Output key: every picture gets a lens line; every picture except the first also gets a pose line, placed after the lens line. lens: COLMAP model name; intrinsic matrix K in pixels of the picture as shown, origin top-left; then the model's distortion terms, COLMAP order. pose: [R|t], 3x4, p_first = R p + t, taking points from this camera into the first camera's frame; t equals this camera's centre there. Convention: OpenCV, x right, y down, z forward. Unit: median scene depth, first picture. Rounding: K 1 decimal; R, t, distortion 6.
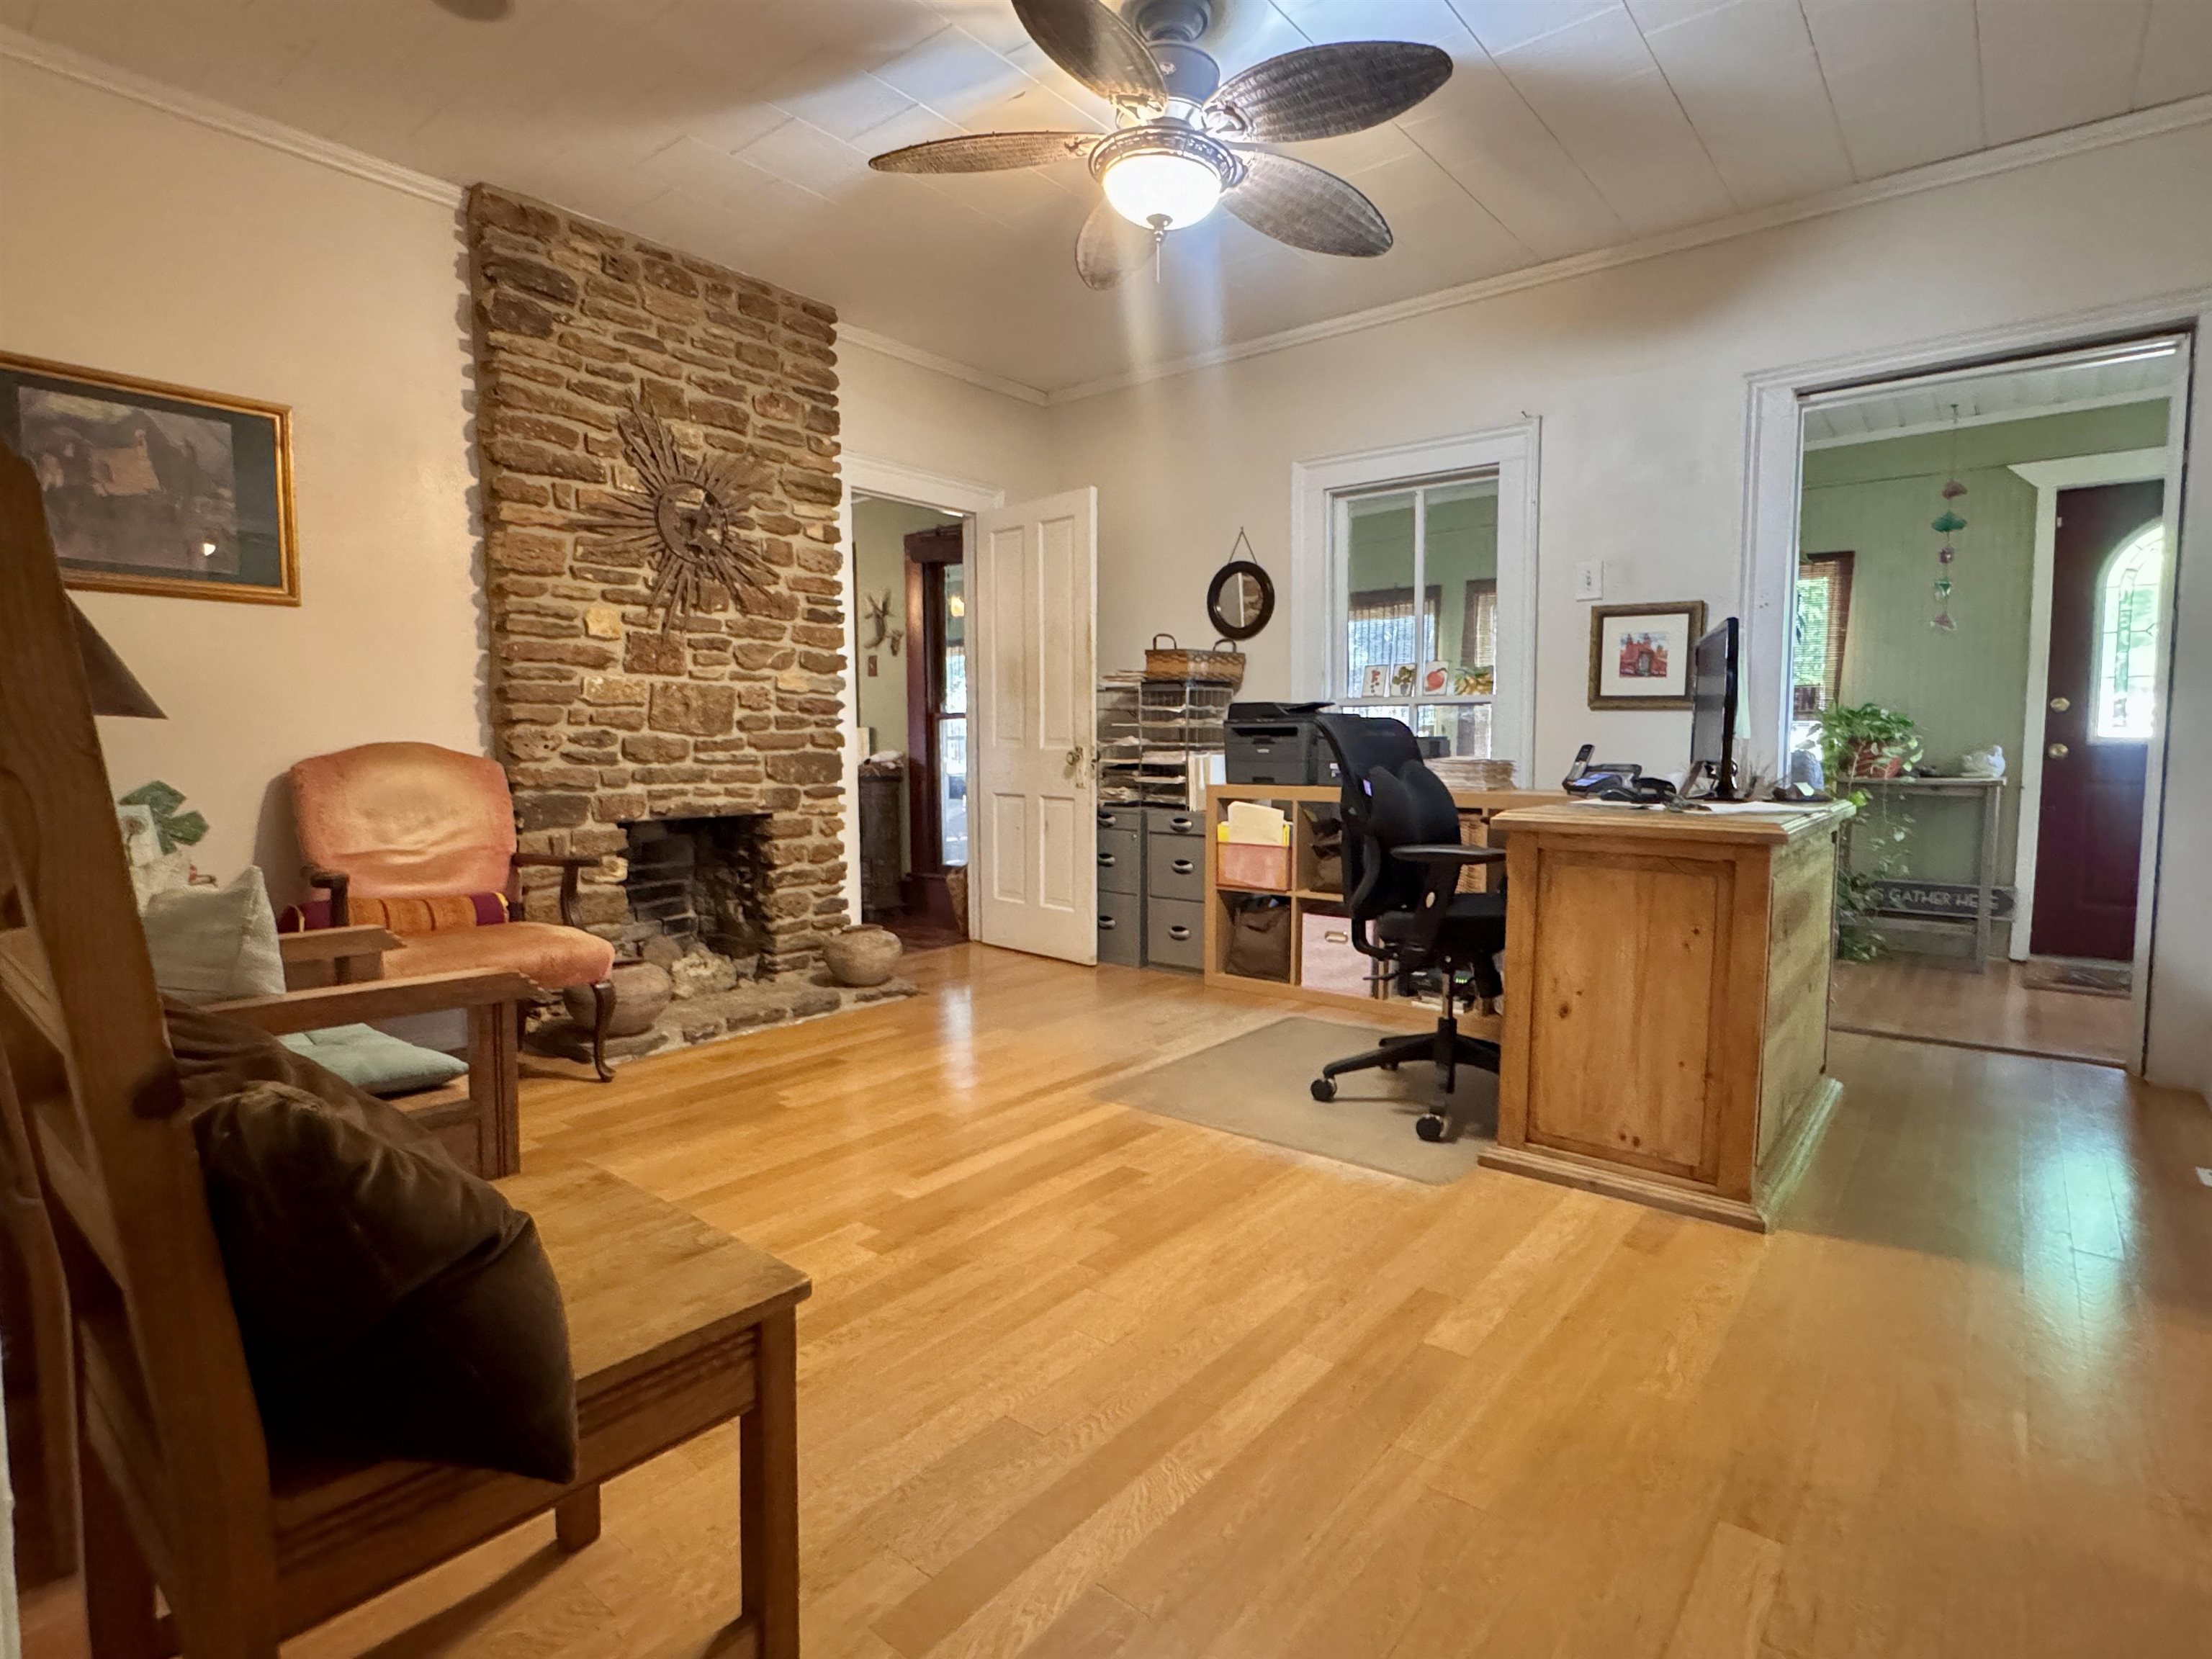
lens RADIAL K [[1132.3, 0, 1104.4], [0, 1132.3, 824.9], [0, 0, 1]] dist [0.019827, 0.001558]
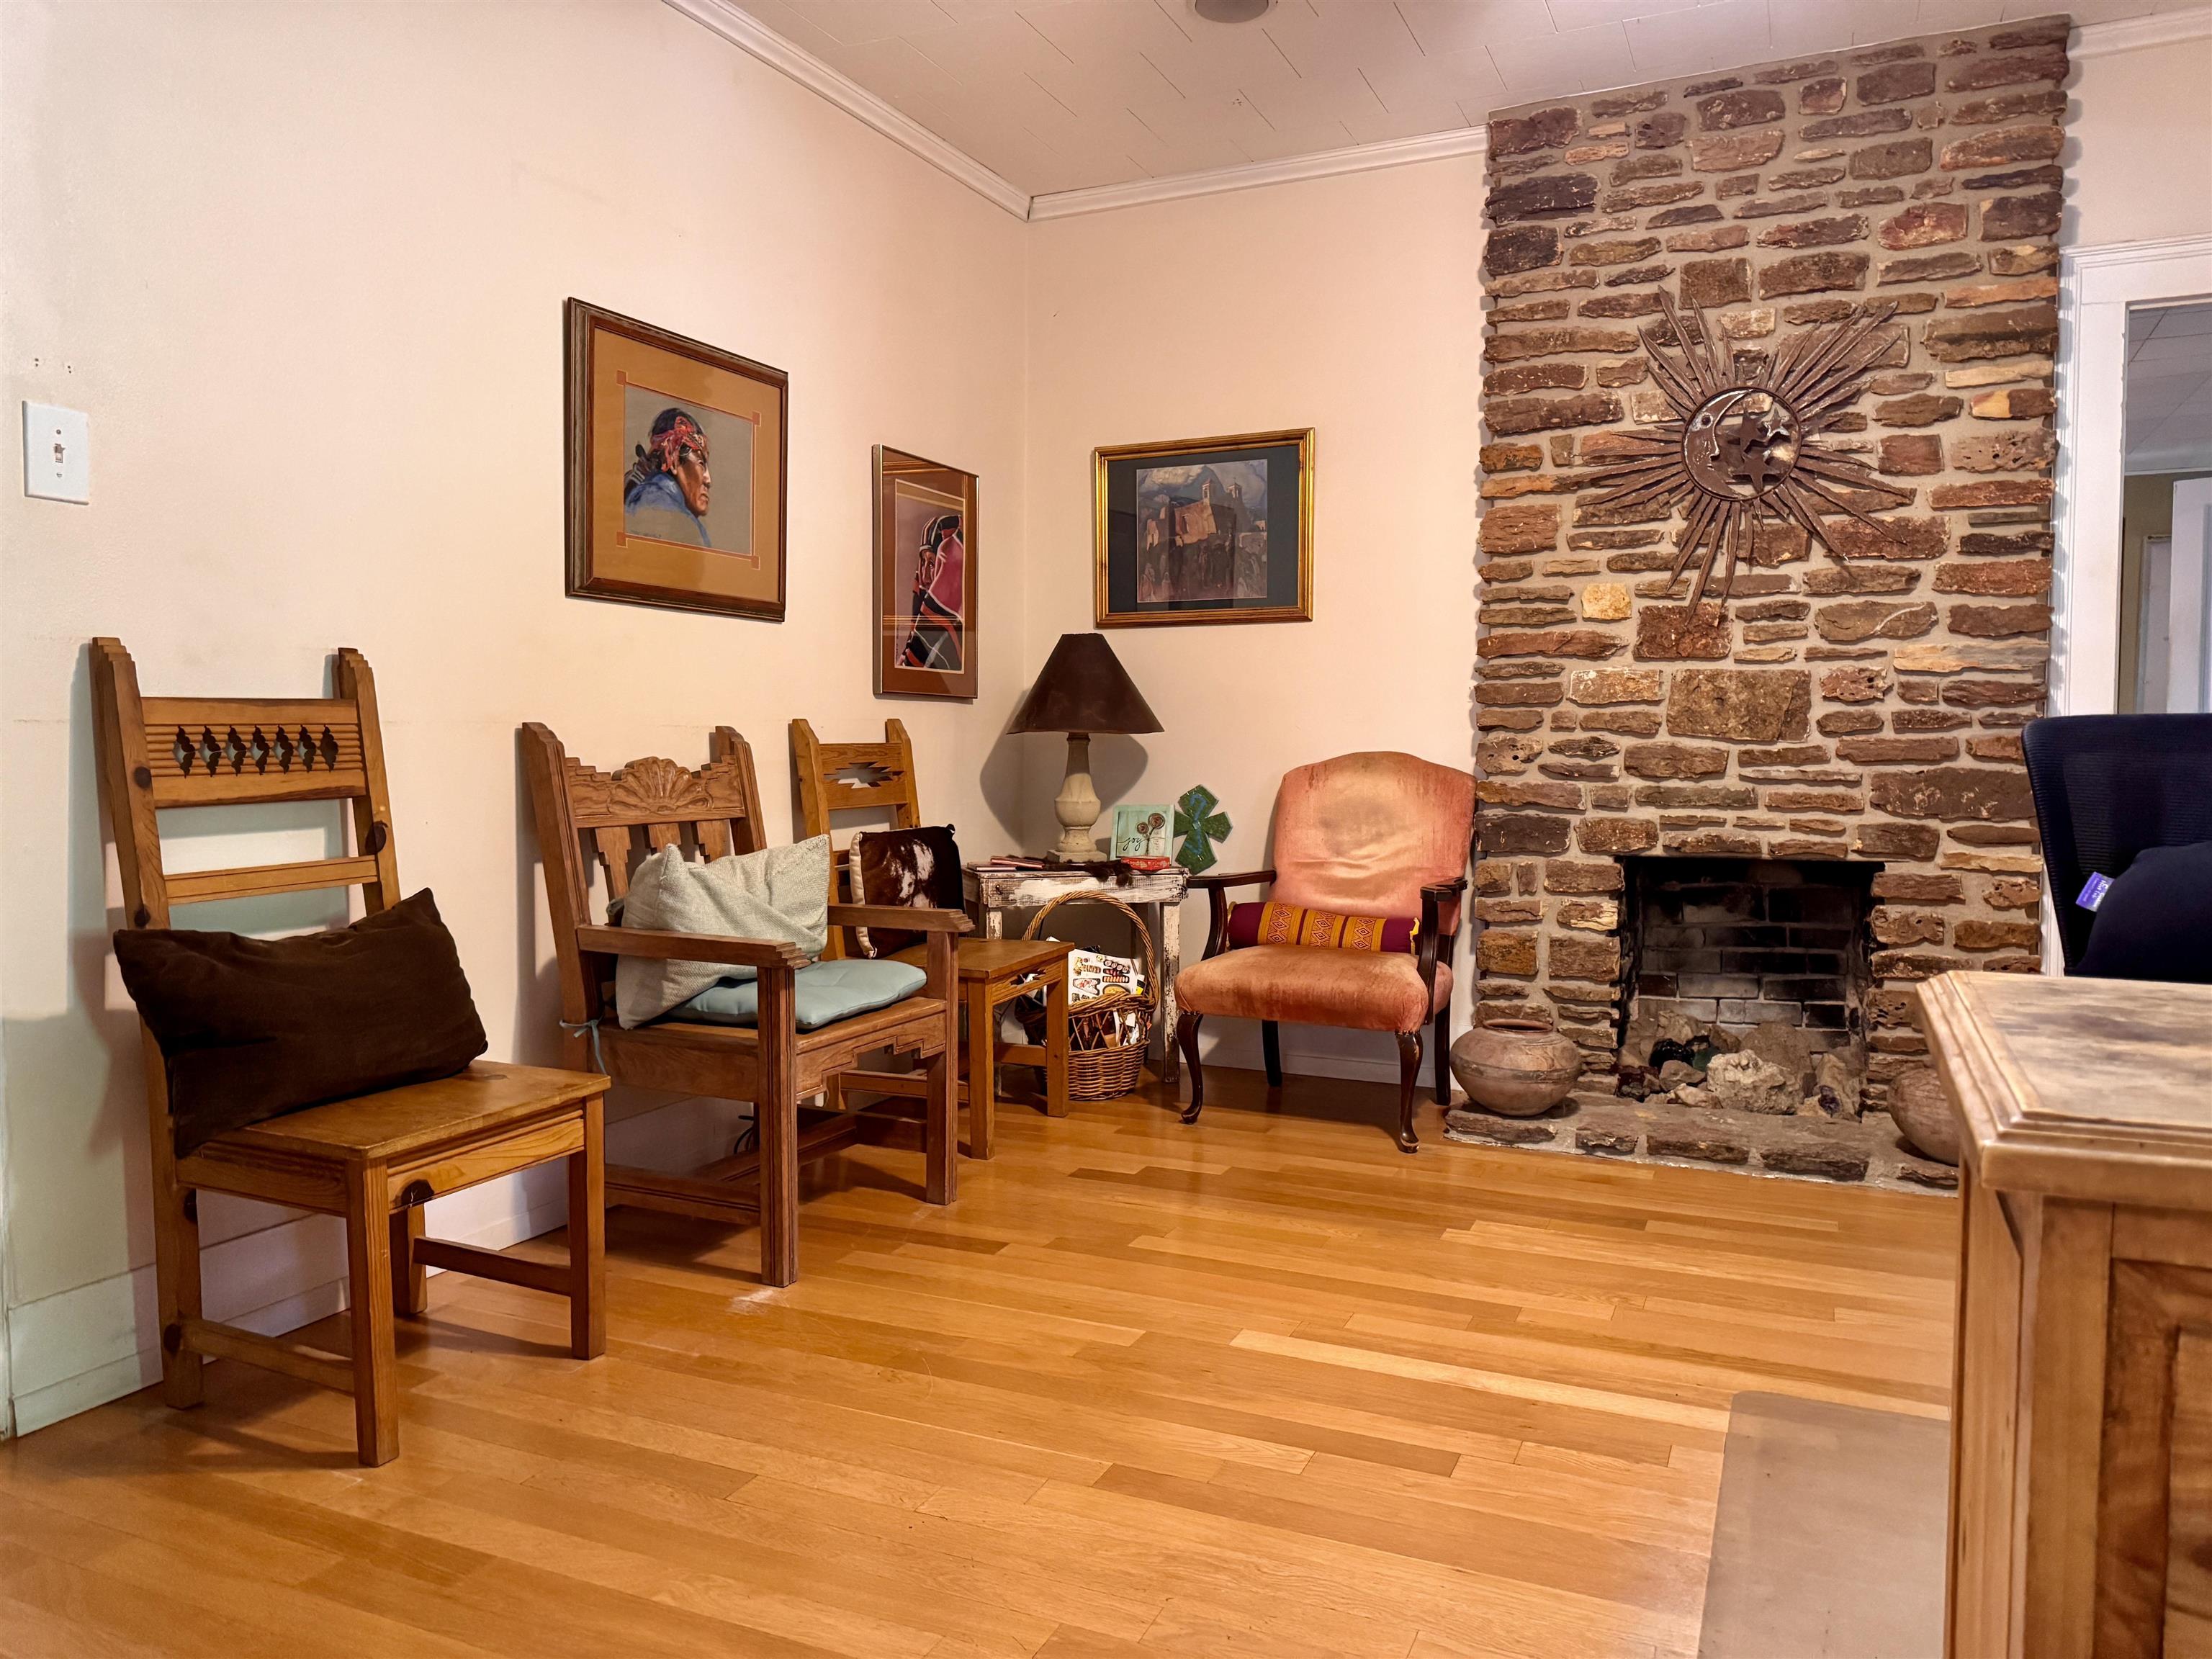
lens RADIAL K [[1564.2, 0, 1098.0], [0, 1564.2, 842.1], [0, 0, 1]] dist [0.028993, -0.028222]
pose [[0.253286, 0.066305, -0.965117, 0.517680], [-0.068851, 0.996354, 0.050382, -0.041013], [0.964938, 0.053688, 0.256927, 0.384329]]
